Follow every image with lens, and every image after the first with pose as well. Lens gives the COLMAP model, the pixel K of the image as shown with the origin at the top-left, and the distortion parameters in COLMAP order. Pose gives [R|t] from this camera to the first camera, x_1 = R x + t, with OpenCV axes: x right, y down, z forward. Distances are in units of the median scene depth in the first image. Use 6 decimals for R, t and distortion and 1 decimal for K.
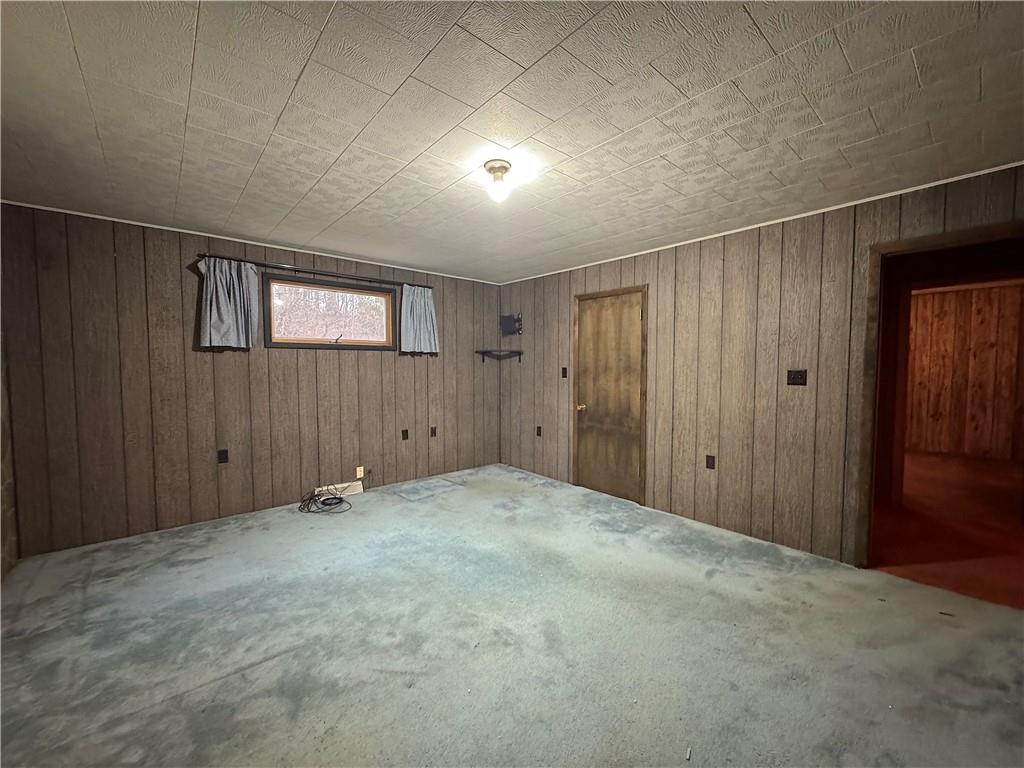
lens RADIAL K [[408.6, 0, 514.8], [0, 408.6, 384.1], [0, 0, 1]] dist [-0.004484, 0.000071]
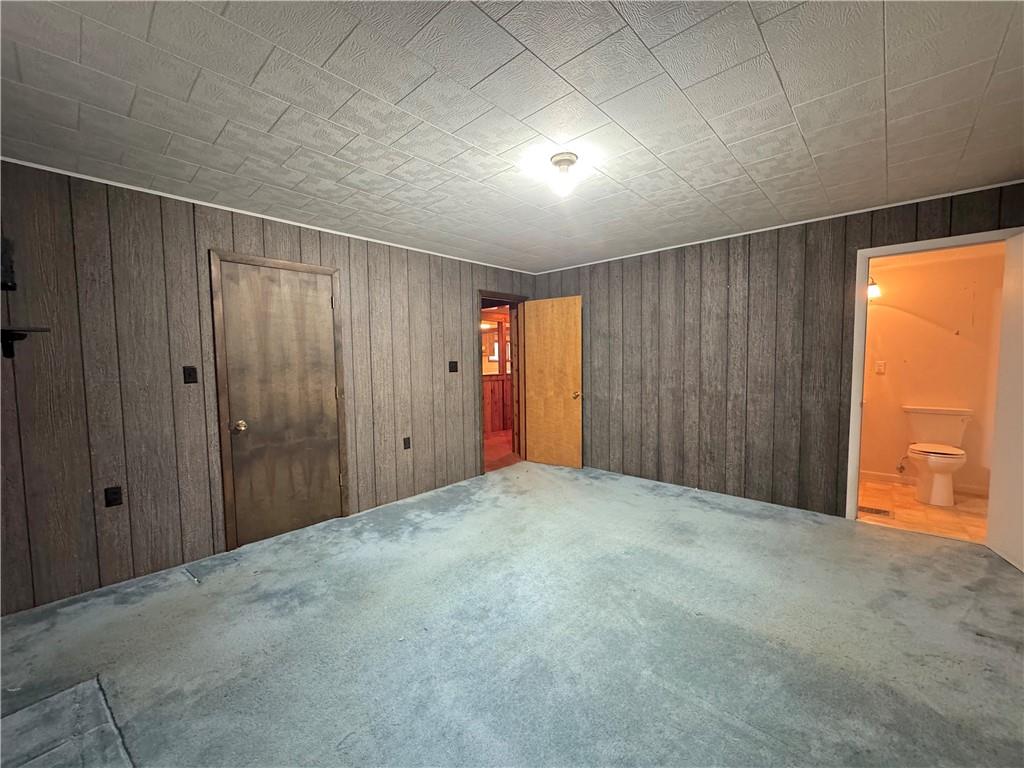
lens RADIAL K [[408.6, 0, 514.3], [0, 408.6, 384.7], [0, 0, 1]] dist [-0.004484, 0.000071]
pose [[-0.114724, -0.062892, 0.991405, -0.630793], [0.059690, 0.995754, 0.070076, -0.033430], [-0.991603, 0.067216, -0.110483, 0.746803]]
